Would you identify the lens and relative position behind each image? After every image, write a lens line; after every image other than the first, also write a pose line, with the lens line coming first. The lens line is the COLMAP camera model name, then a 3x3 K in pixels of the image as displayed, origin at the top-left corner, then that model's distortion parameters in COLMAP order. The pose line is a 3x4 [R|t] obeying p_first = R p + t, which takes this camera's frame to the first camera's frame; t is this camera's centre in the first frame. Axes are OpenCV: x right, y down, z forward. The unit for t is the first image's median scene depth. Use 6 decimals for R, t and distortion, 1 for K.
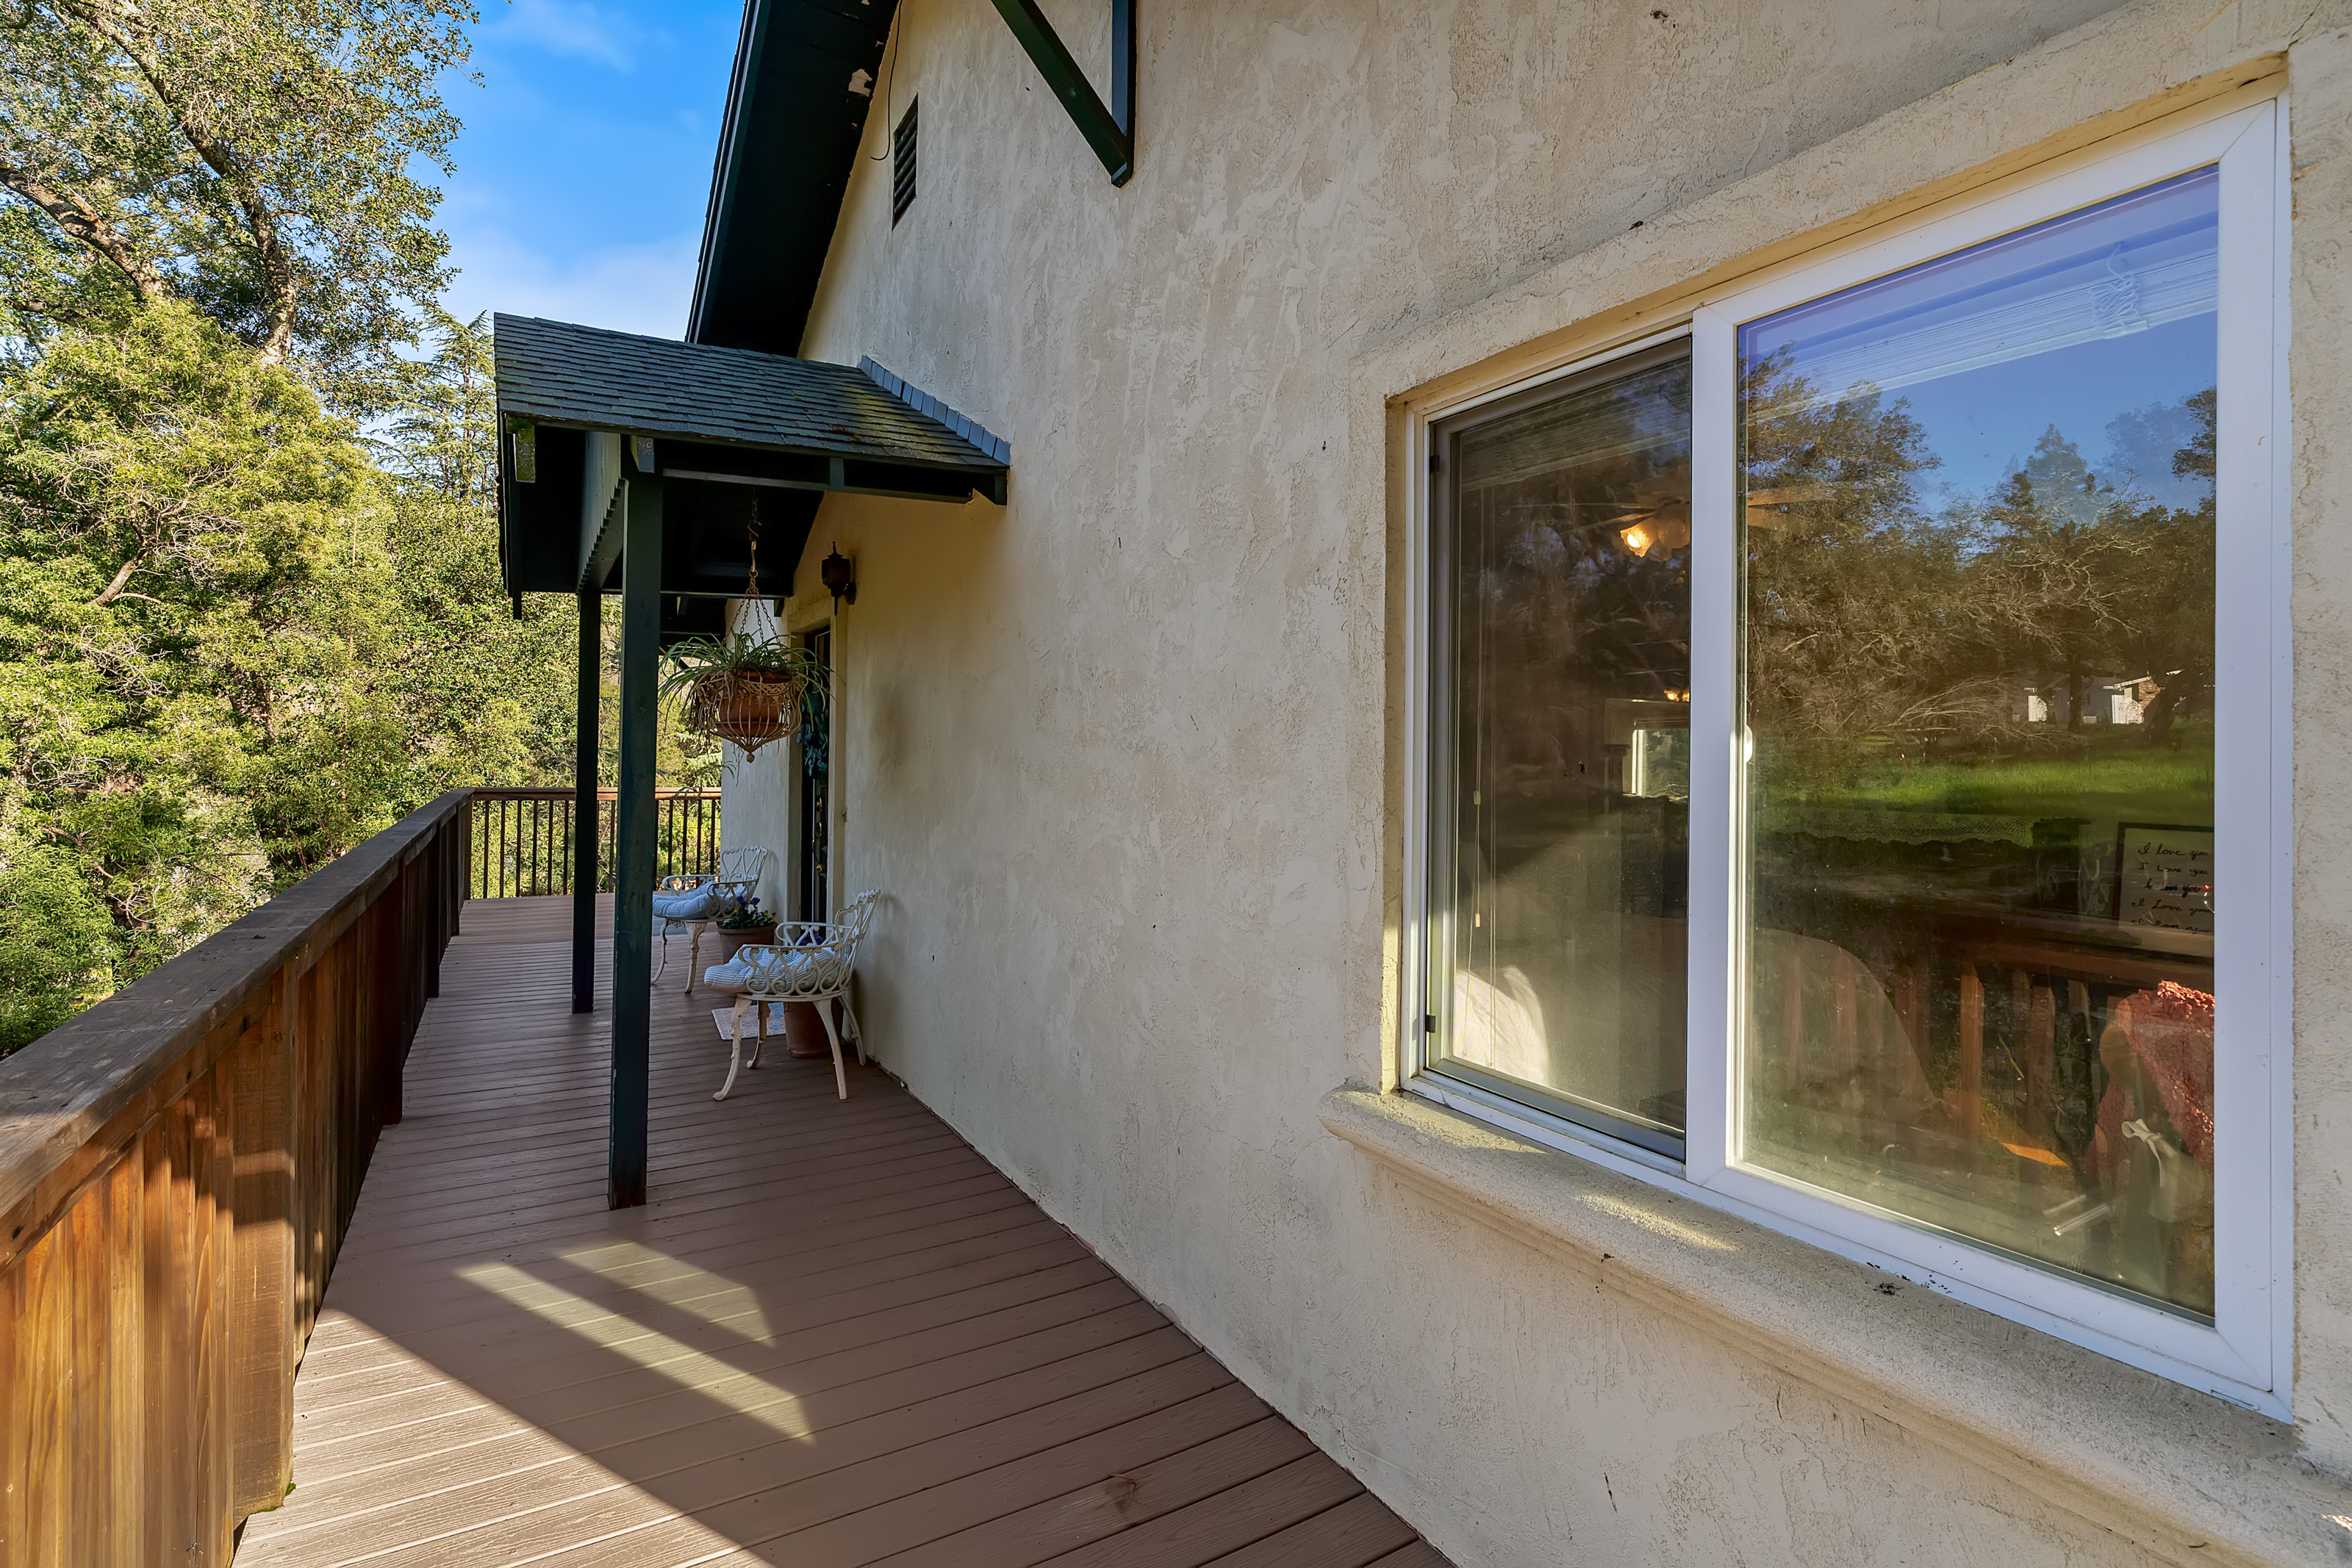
lens RADIAL K [[1117.3, 0, 1140.3], [0, 1117.3, 726.7], [0, 0, 1]] dist [0.002170, 0.002141]
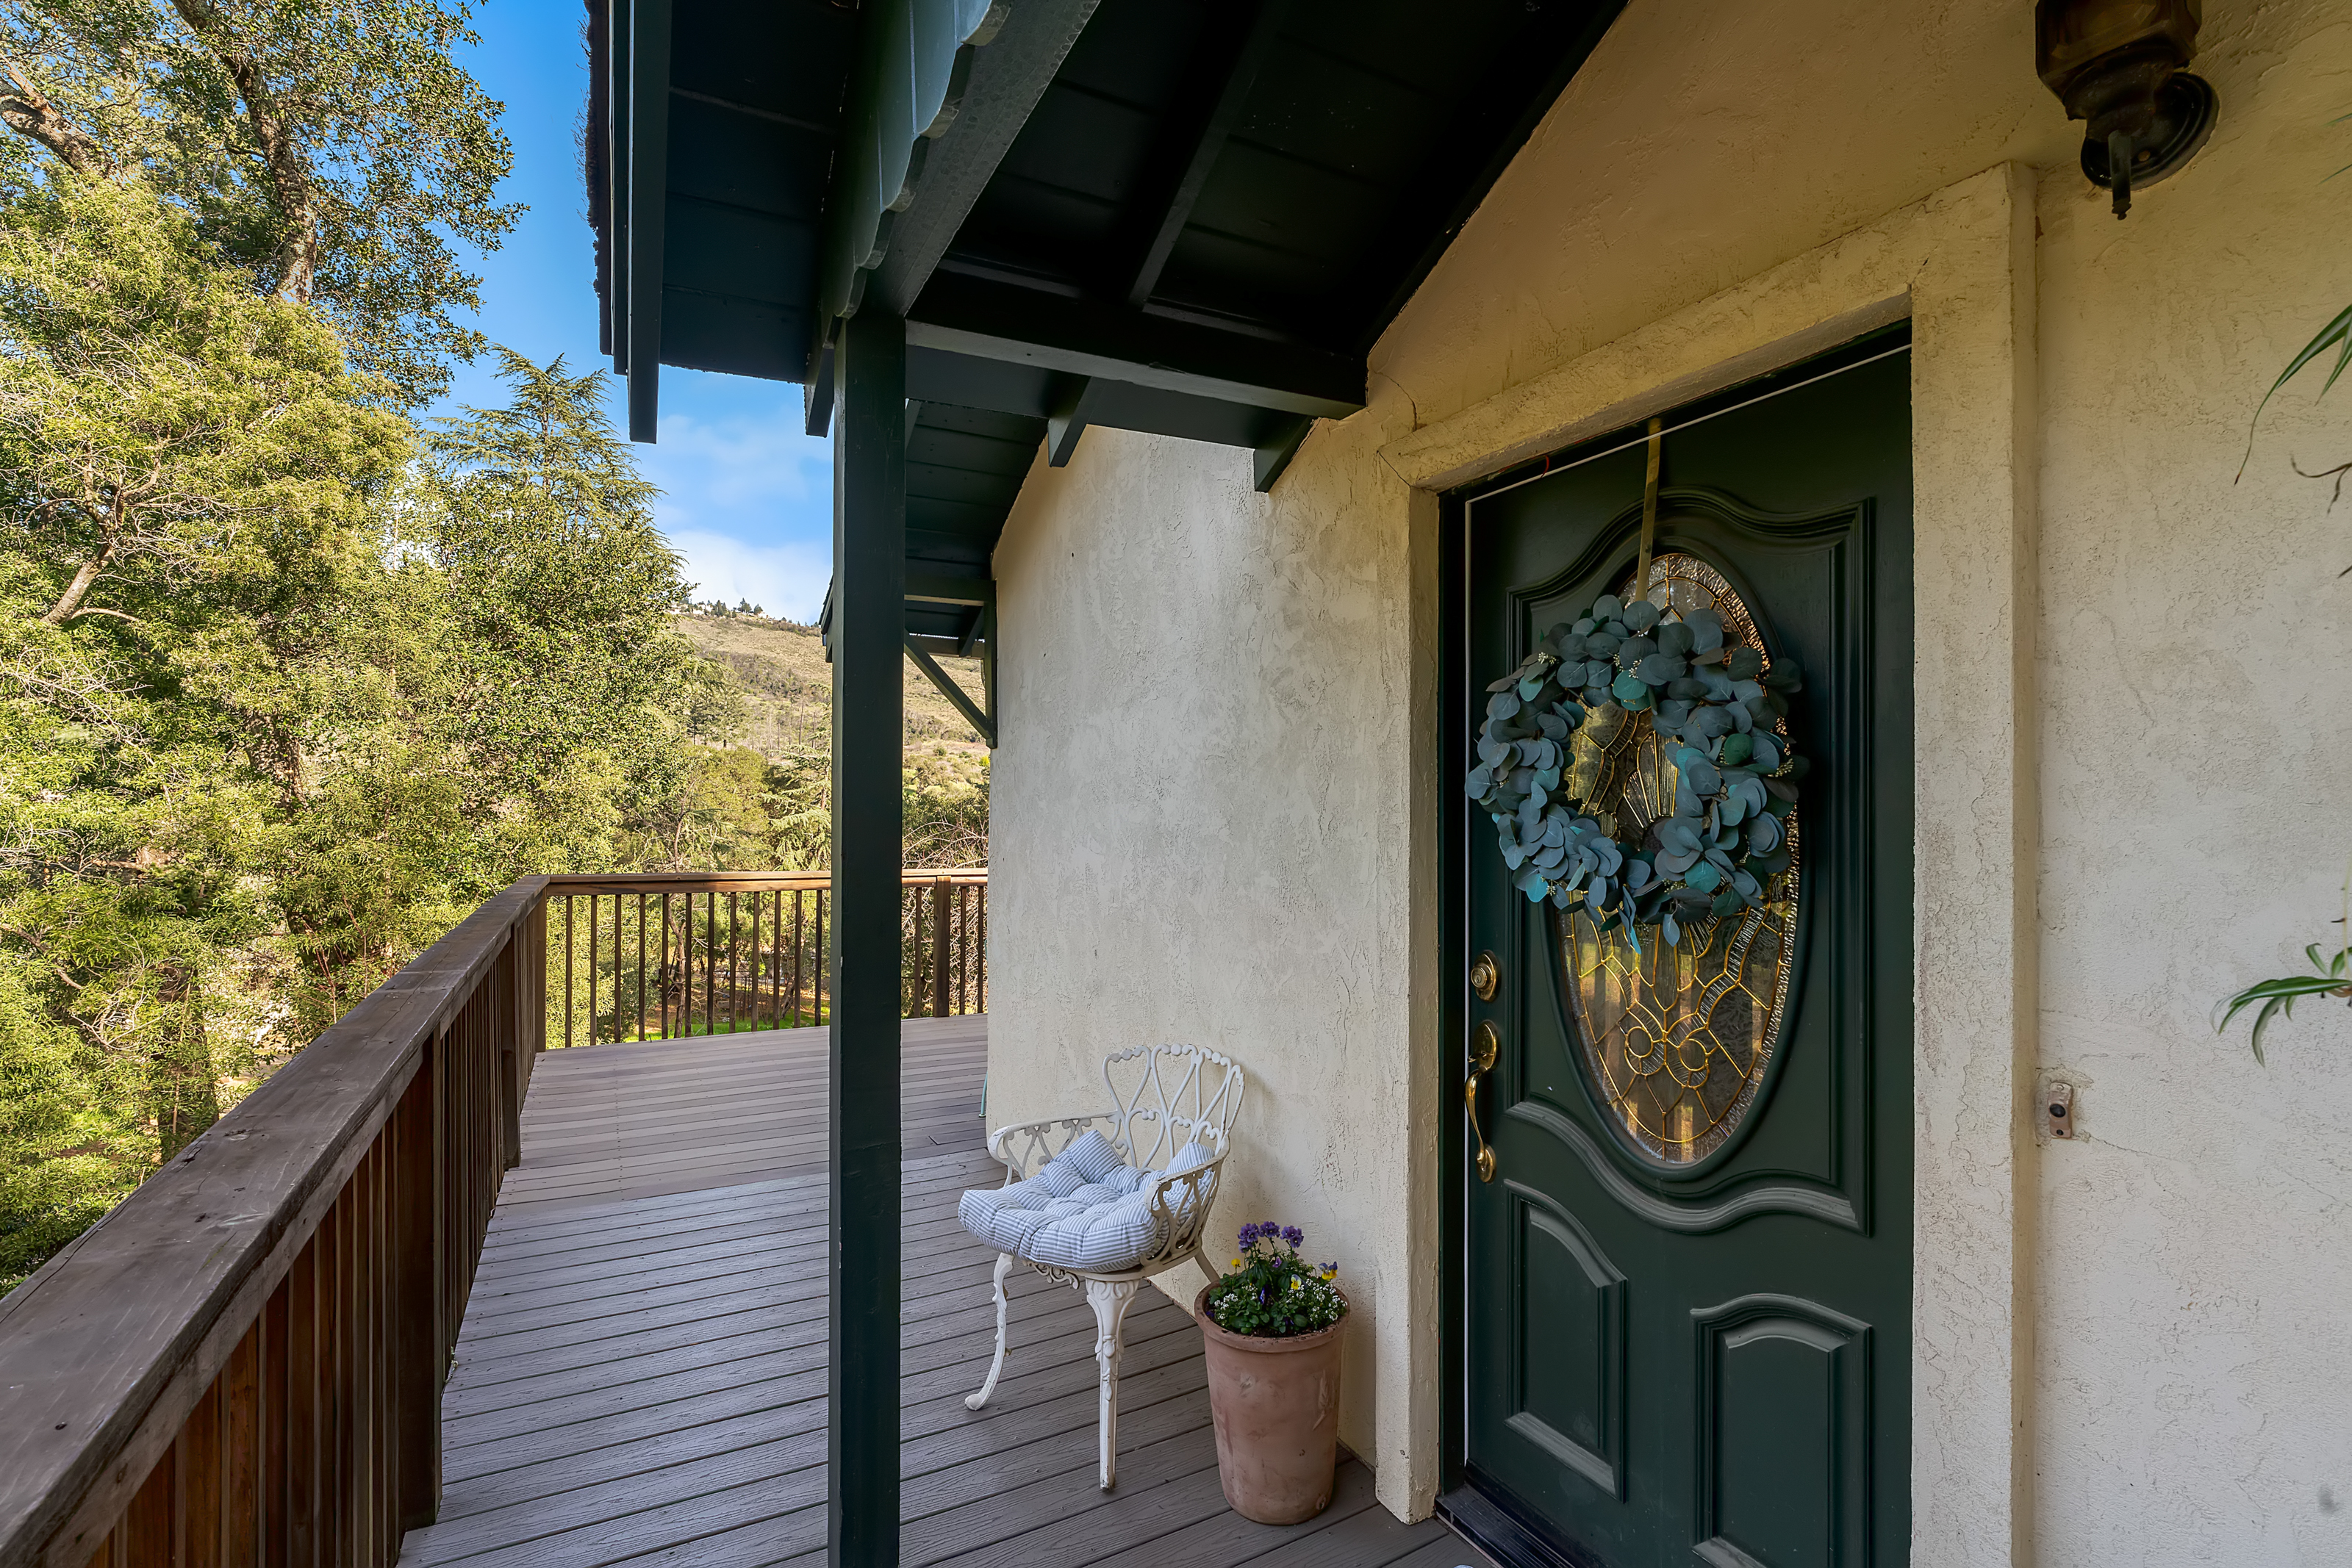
lens RADIAL K [[1066.3, 0, 1163.3], [0, 1066.3, 800.6], [0, 0, 1]] dist [-0.010229, 0.004530]
pose [[0.999761, -0.006777, -0.020762, -0.172612], [0.007086, 0.999865, 0.014852, 0.003482], [0.020658, -0.014995, 0.999674, 0.298641]]
